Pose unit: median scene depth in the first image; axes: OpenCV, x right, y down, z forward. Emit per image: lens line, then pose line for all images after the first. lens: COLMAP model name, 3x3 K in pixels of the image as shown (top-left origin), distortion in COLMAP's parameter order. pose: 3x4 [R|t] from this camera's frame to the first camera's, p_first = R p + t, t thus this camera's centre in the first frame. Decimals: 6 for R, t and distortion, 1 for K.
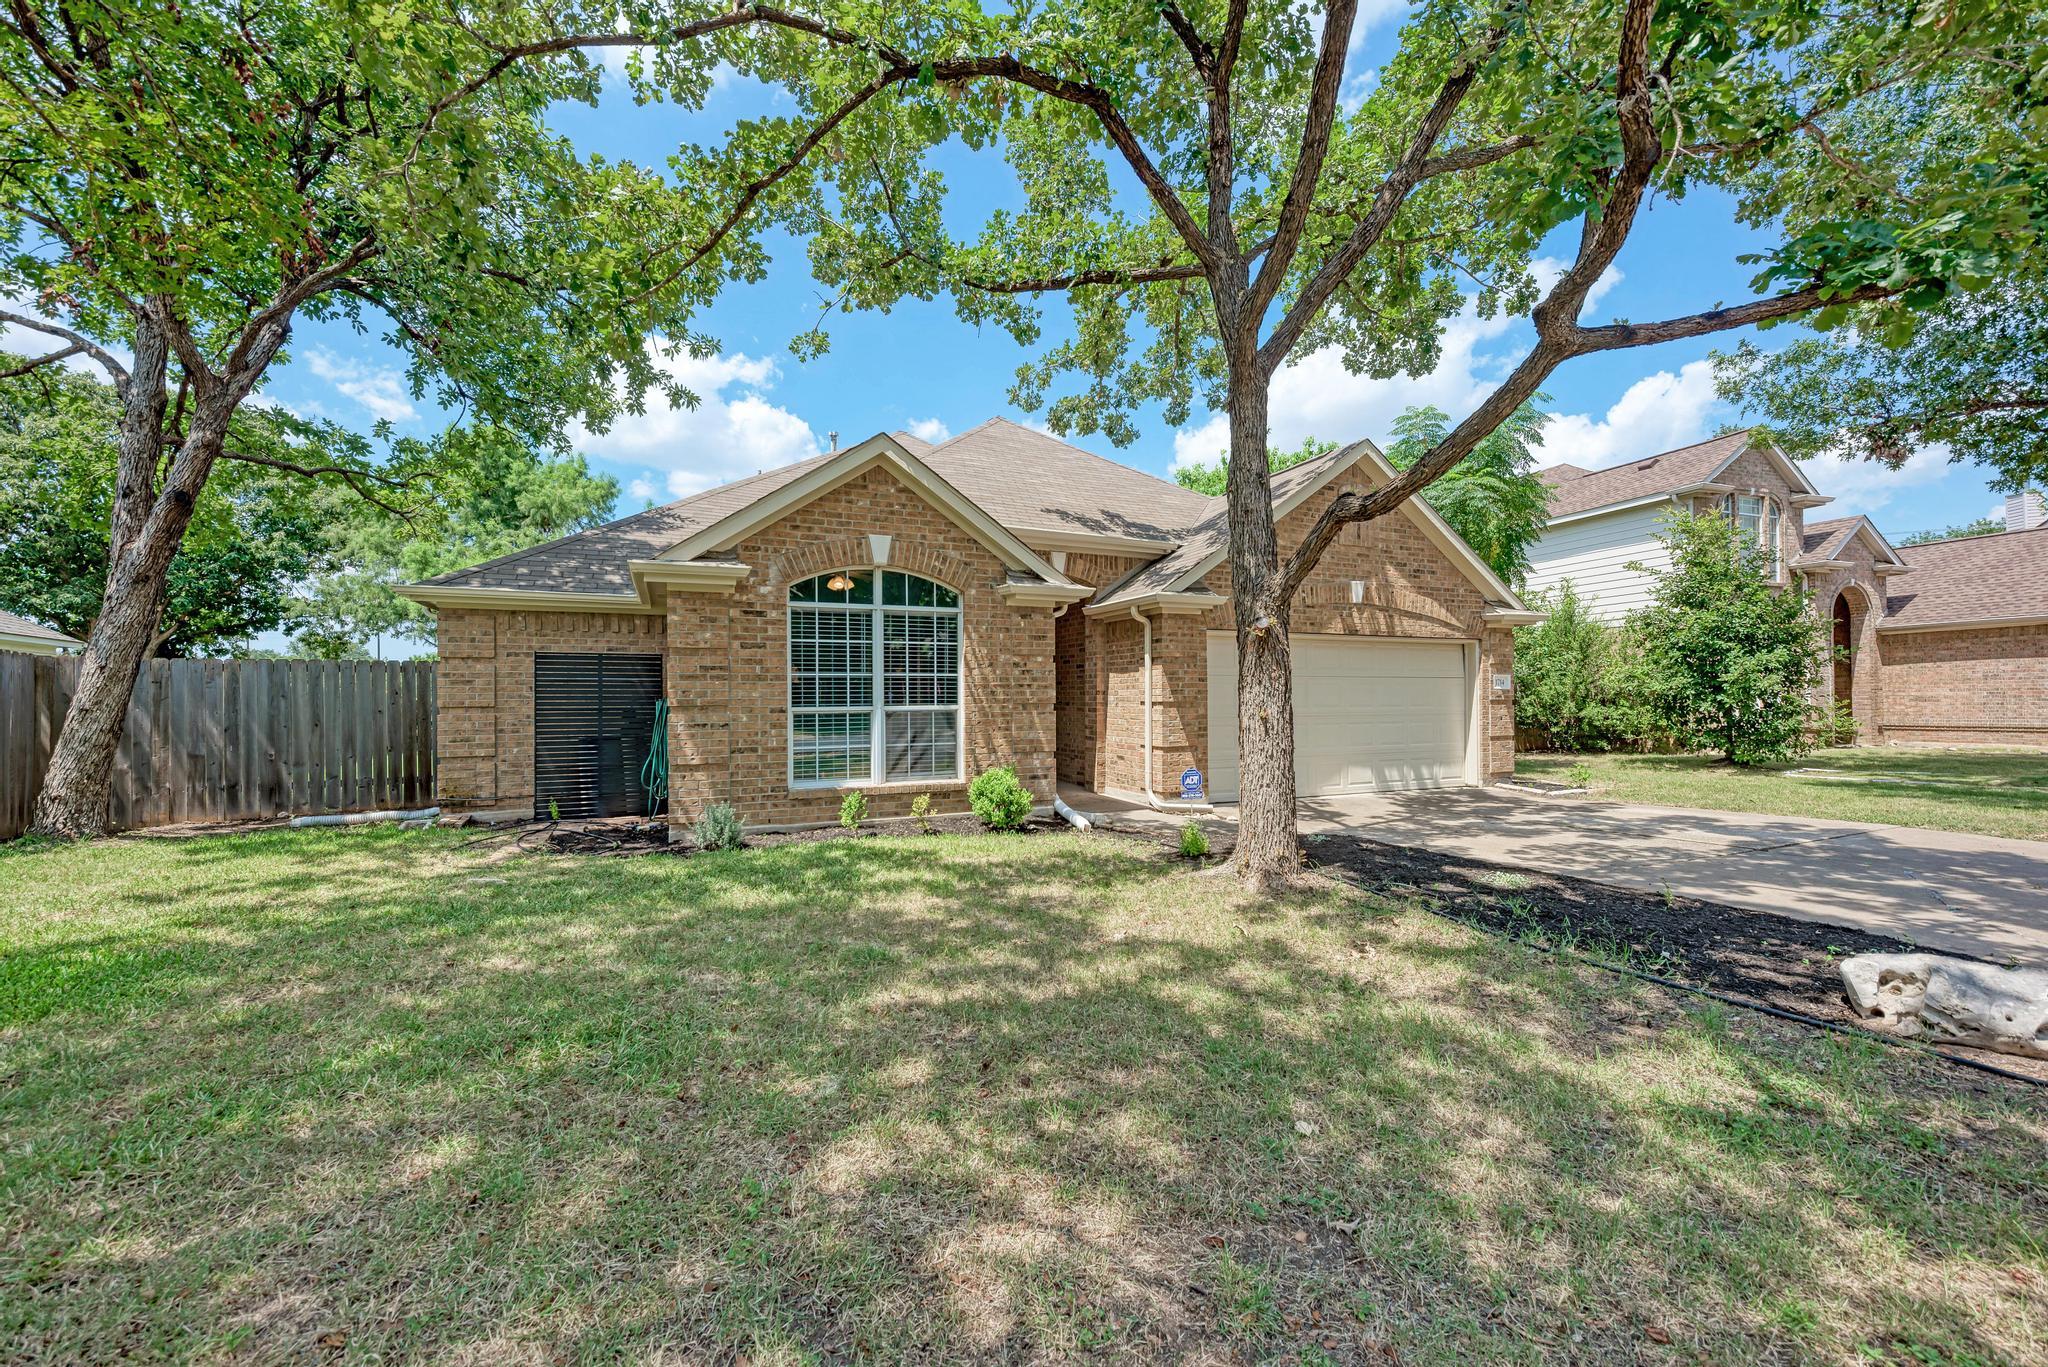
lens RADIAL K [[805.6, 0, 1029.7], [0, 805.6, 694.6], [0, 0, 1]] dist [-0.000647, -0.000031]
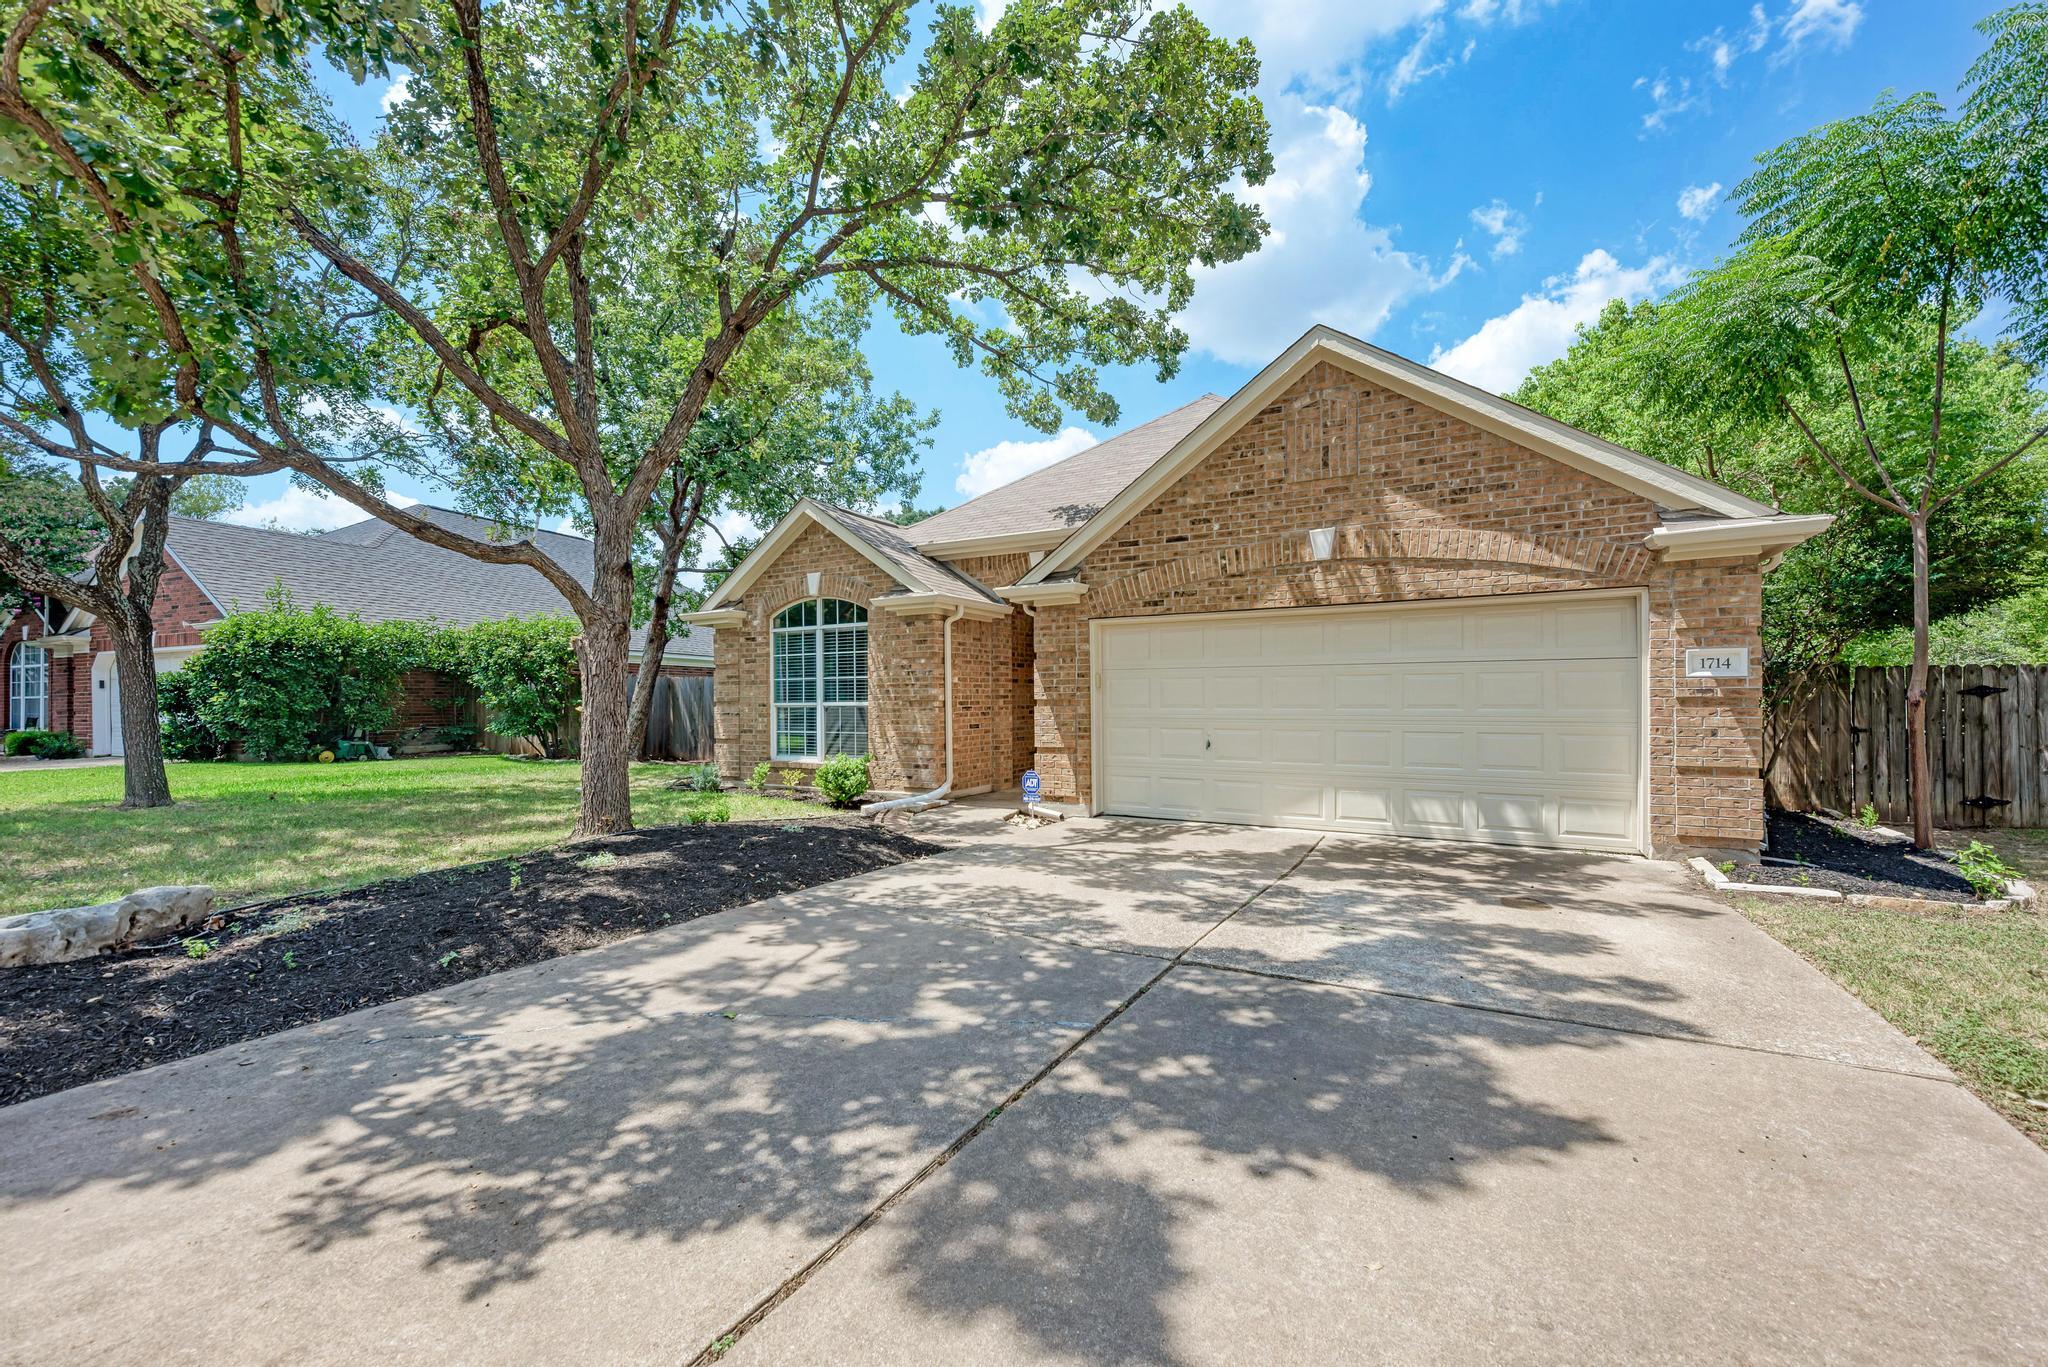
lens RADIAL K [[805.6, 0, 1016.7], [0, 805.6, 694.5], [0, 0, 1]] dist [-0.000647, -0.000031]
pose [[0.599309, -0.008445, -0.800473, 0.981204], [0.001994, 0.999957, -0.009057, 0.012521], [0.800515, 0.003831, 0.599300, 0.438819]]
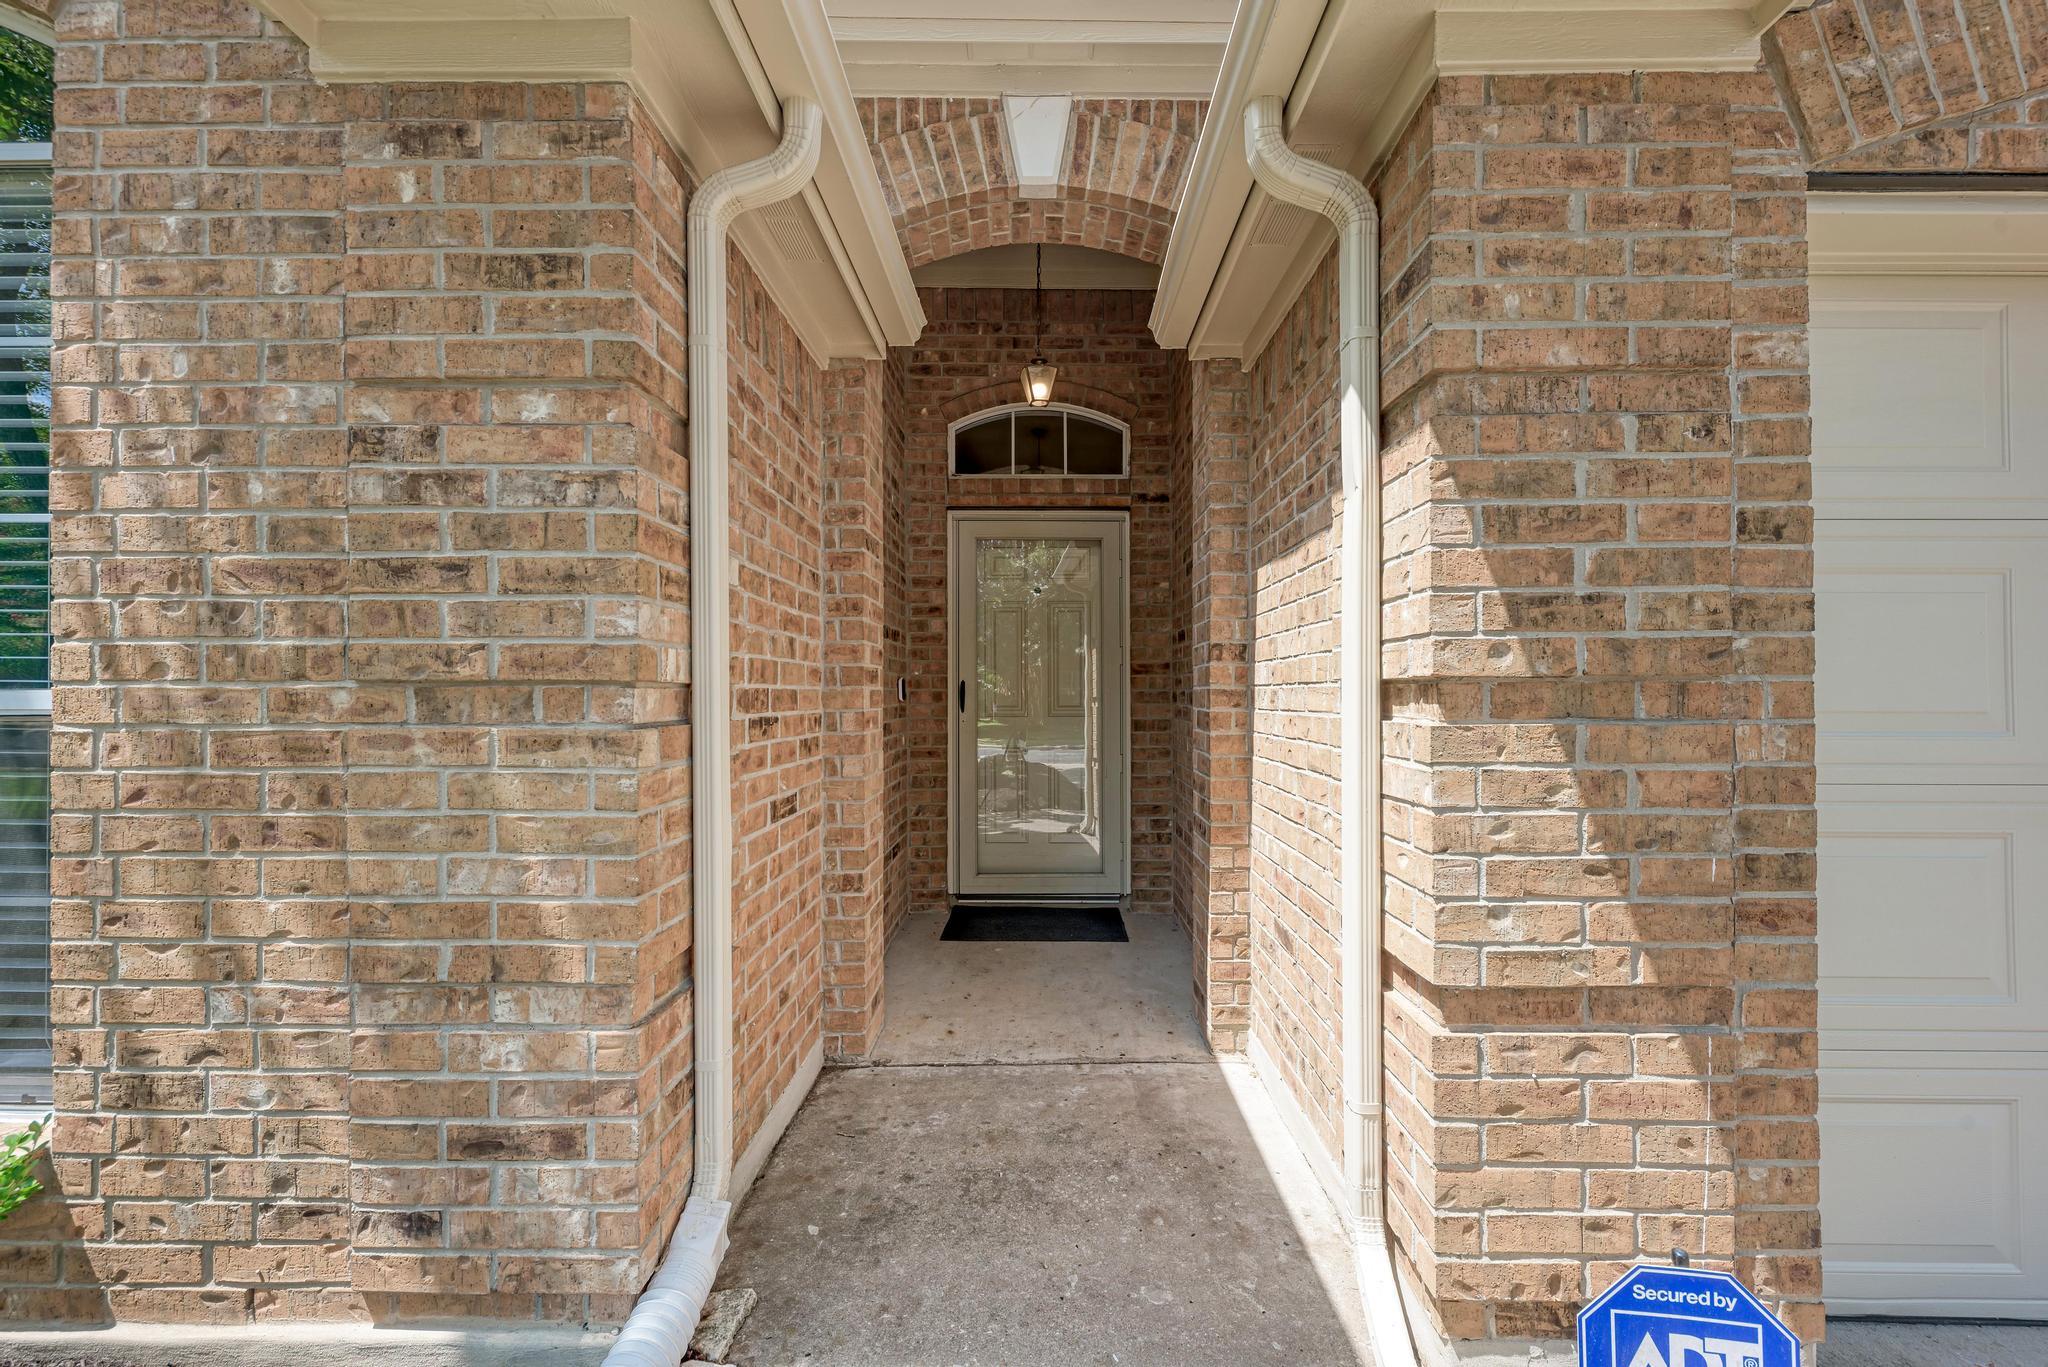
lens RADIAL K [[859.1, 0, 1030.6], [0, 859.1, 689.7], [0, 0, 1]] dist [0.002939, 0.000179]
pose [[0.910275, 0.000433, -0.414003, 0.173718], [-0.002412, 0.999988, -0.004257, 0.012934], [0.413996, 0.004874, 0.910266, 0.885677]]
